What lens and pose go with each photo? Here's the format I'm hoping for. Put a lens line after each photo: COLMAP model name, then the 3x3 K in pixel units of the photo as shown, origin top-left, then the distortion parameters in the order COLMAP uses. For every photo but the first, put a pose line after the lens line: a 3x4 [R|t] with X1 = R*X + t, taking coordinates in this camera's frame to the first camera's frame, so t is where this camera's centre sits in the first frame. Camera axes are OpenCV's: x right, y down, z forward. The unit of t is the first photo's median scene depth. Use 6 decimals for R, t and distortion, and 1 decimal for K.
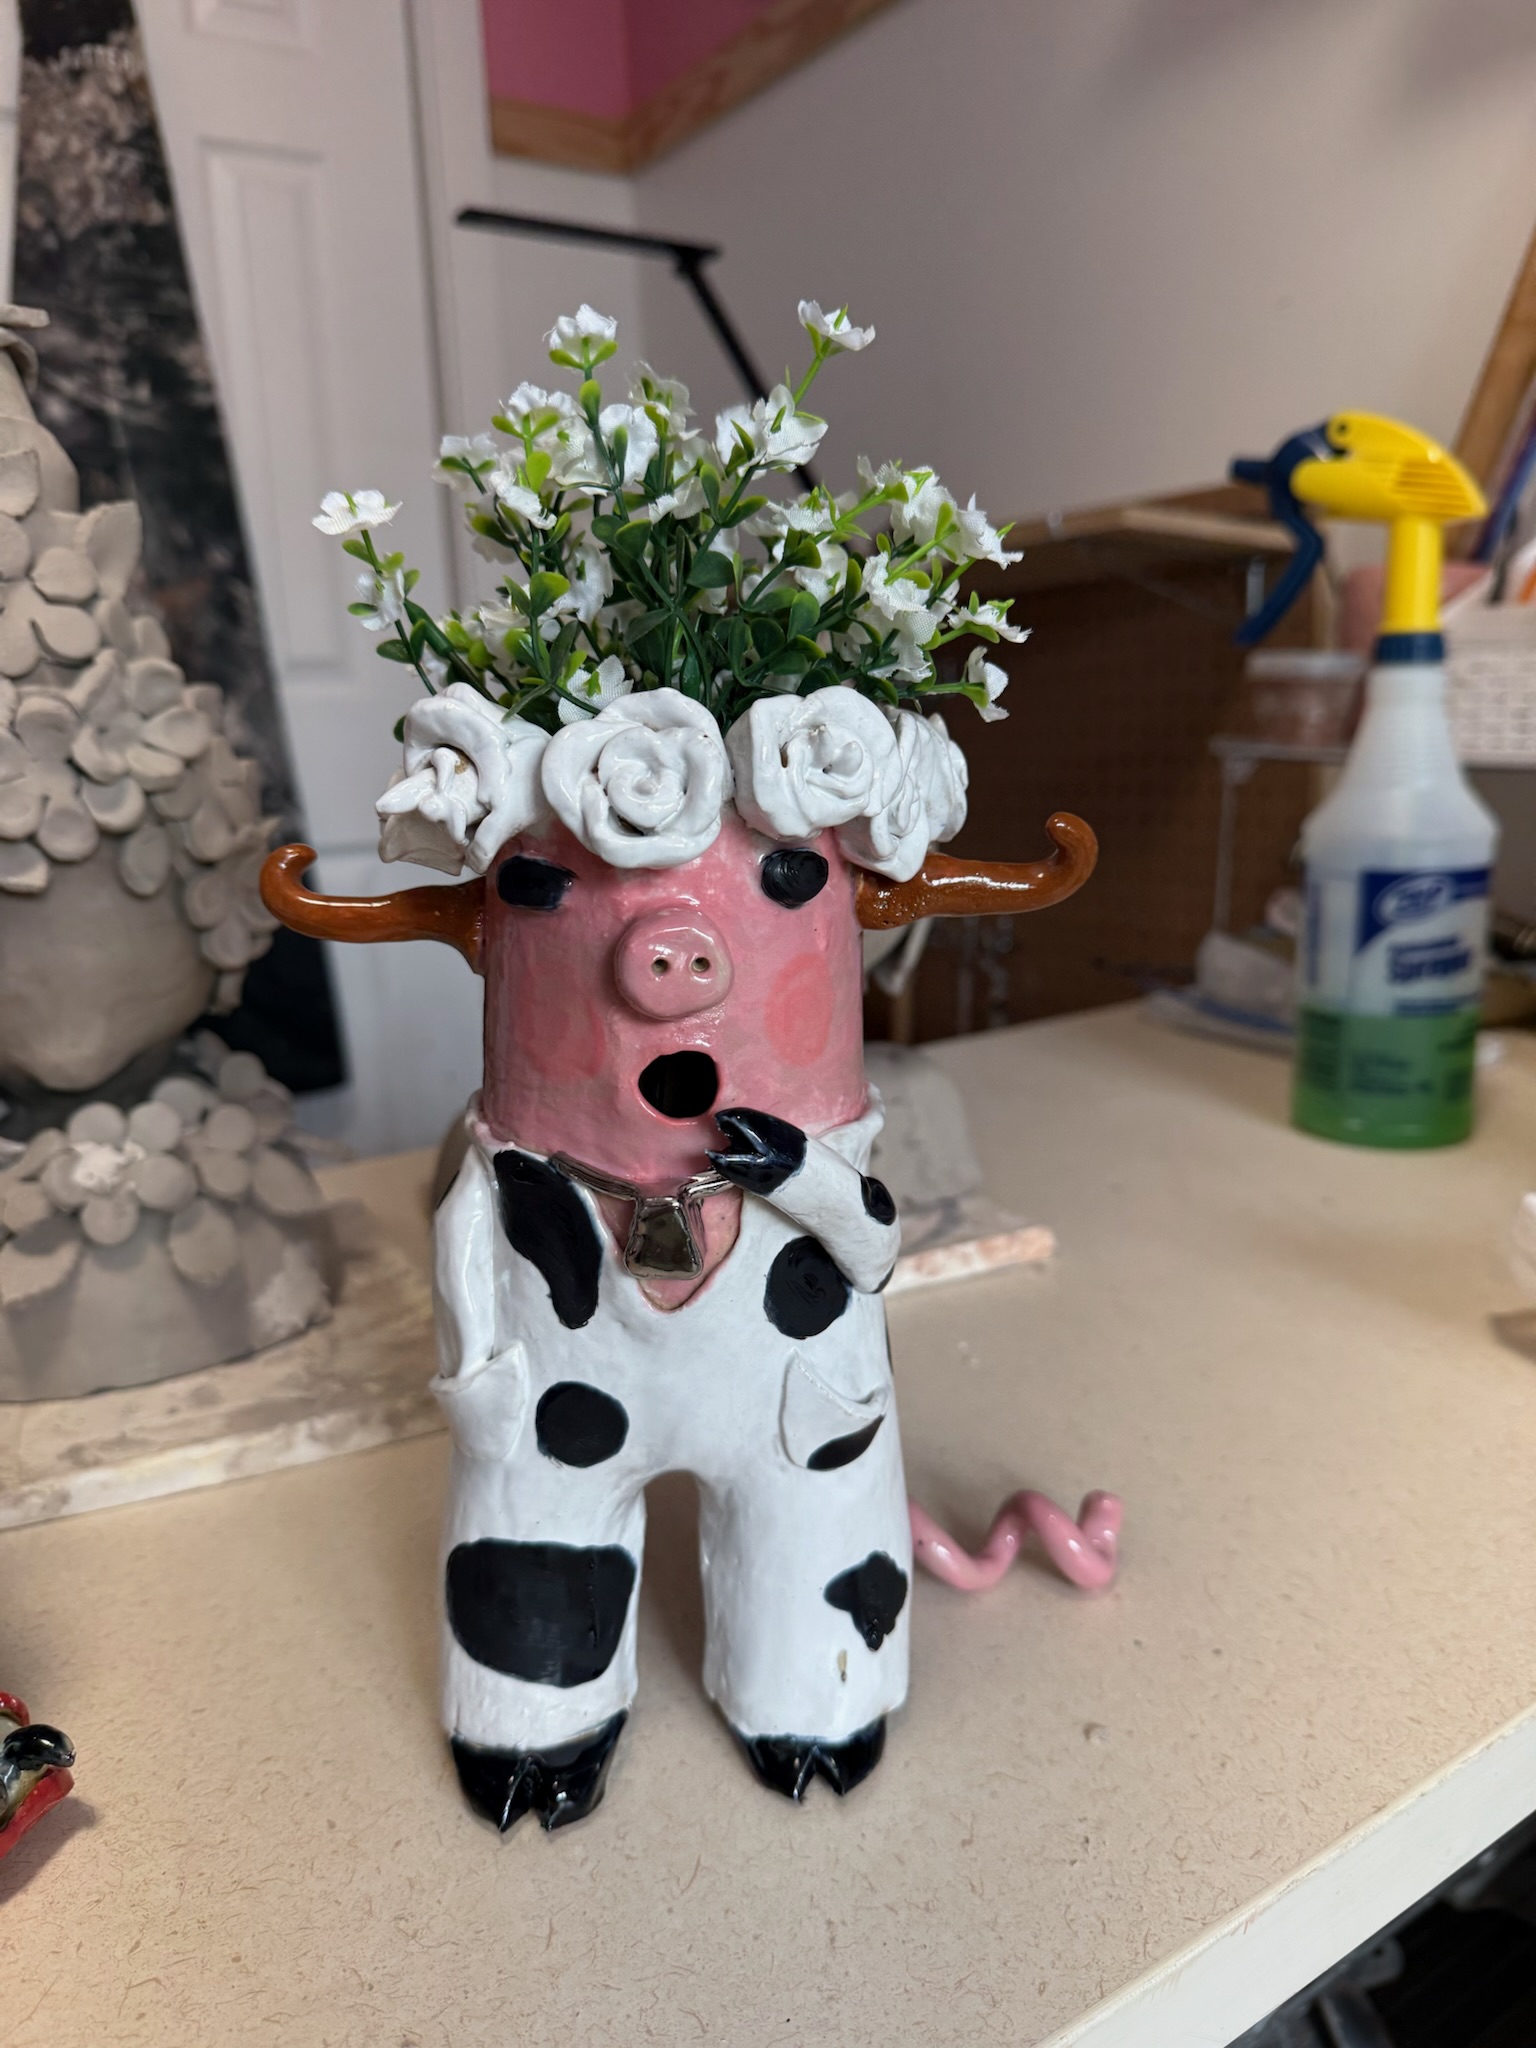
lens RADIAL K [[1525.0, 0, 782.0], [0, 1525.0, 1034.7], [0, 0, 1]] dist [-0.029437, 0.004585]
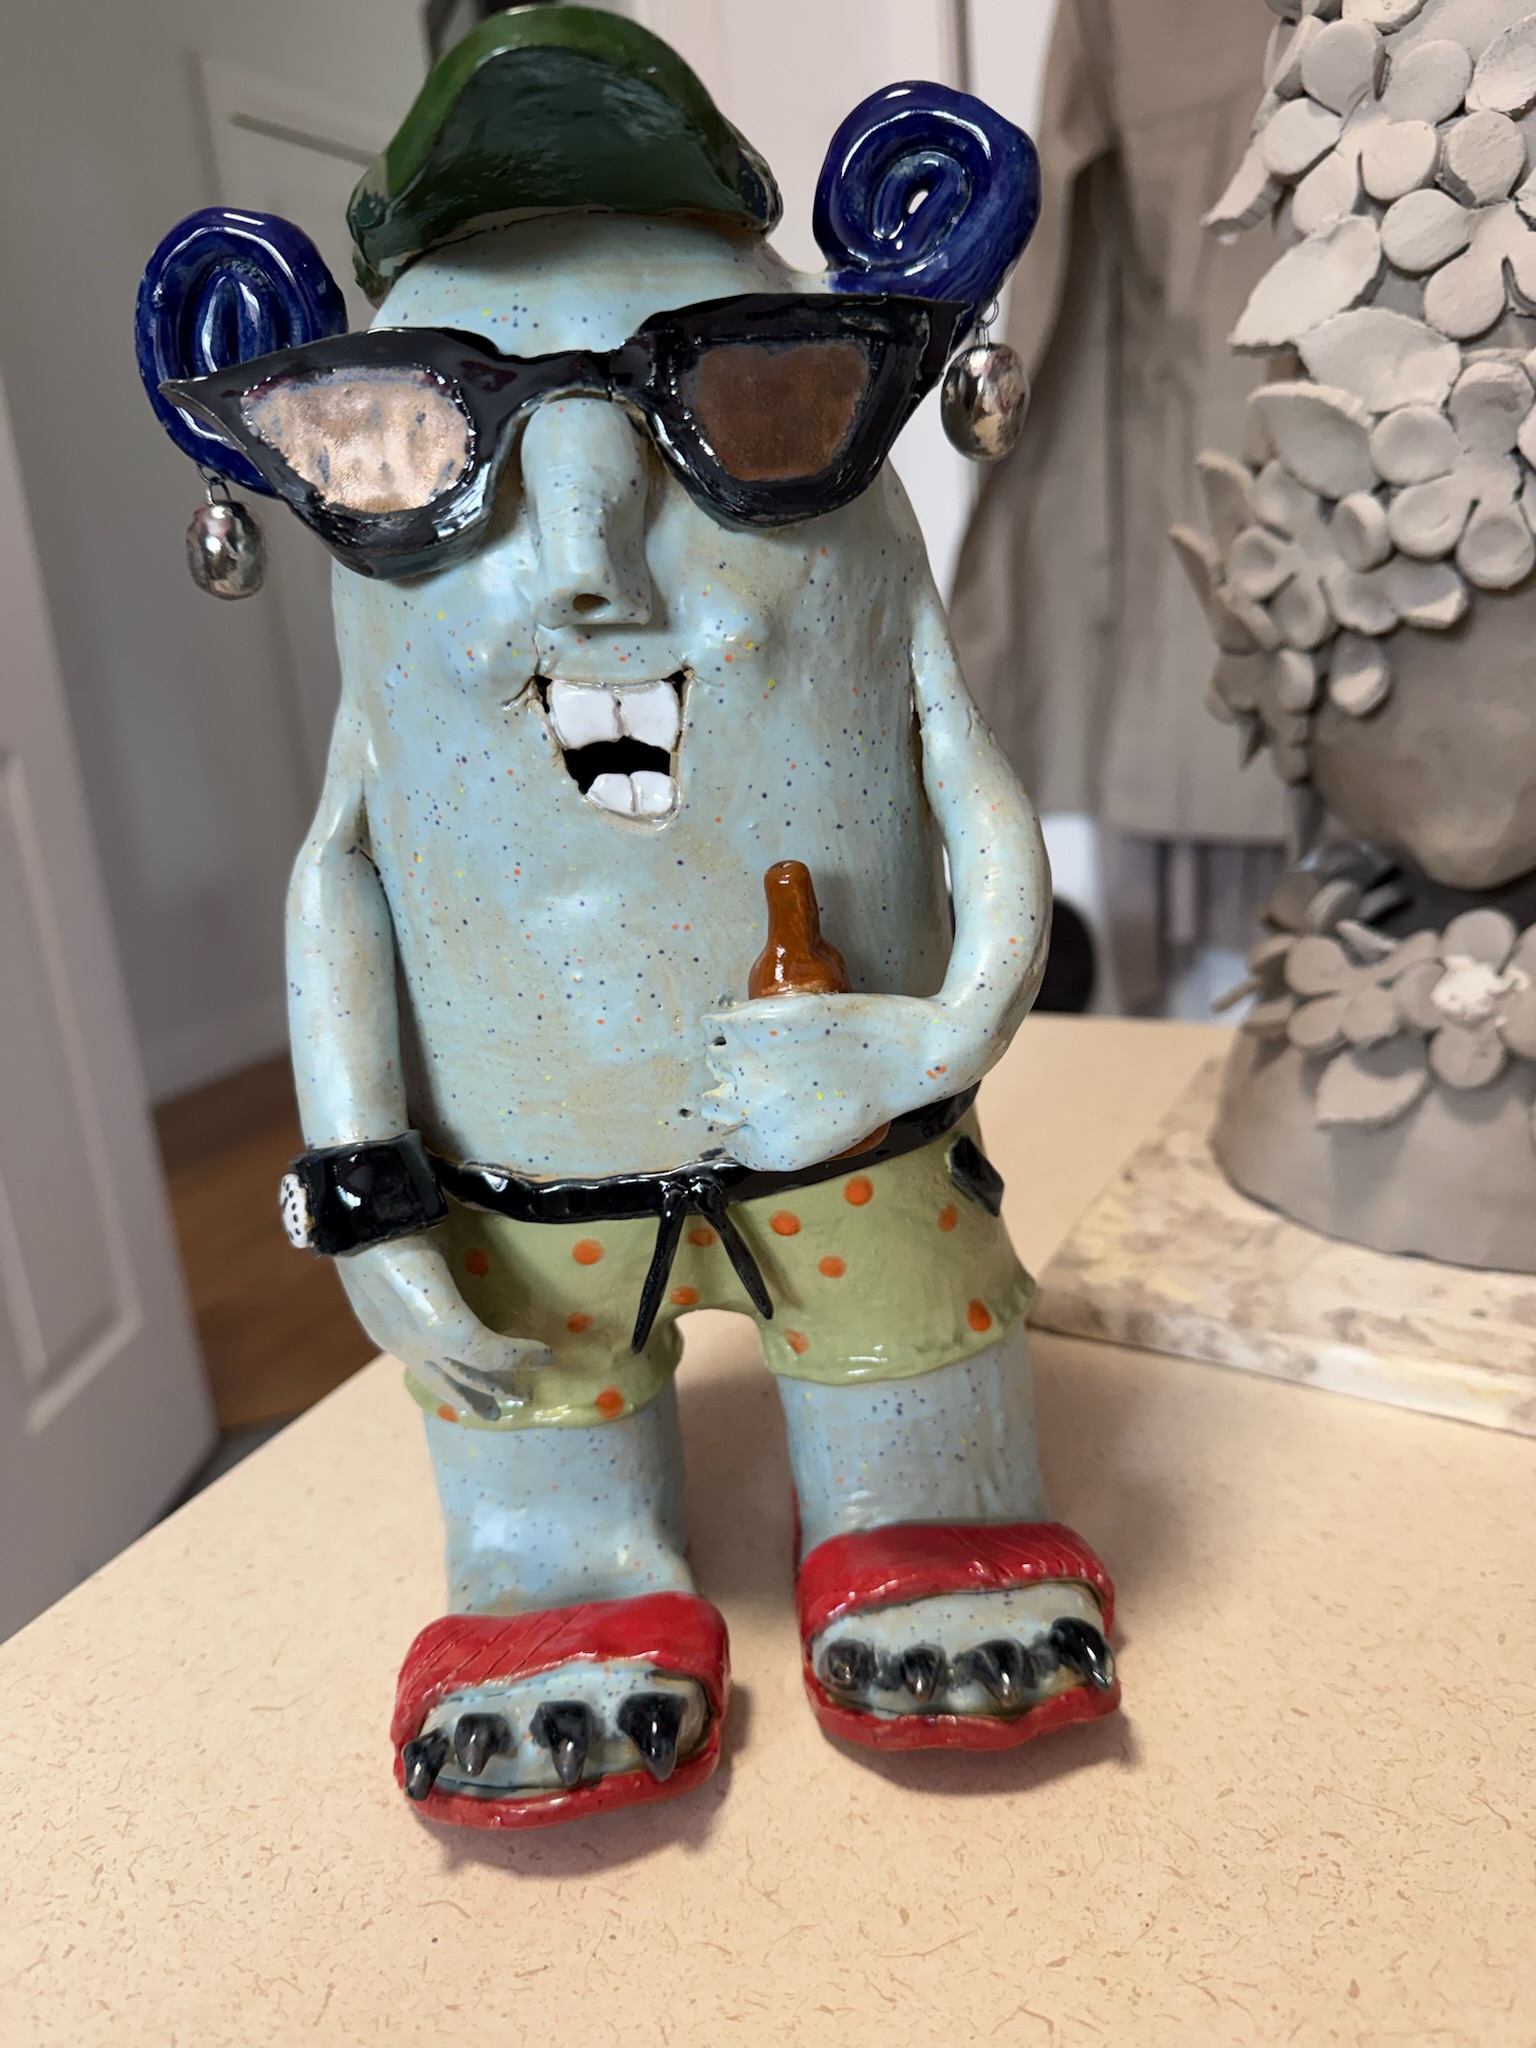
lens RADIAL K [[1525.0, 0, 770.8], [0, 1525.0, 1021.8], [0, 0, 1]] dist [-0.029437, 0.004585]
pose [[0.513139, 0.240322, -0.823974, 0.019835], [-0.122022, 0.970676, 0.207119, -0.016342], [0.849587, -0.005738, 0.527417, 0.285817]]
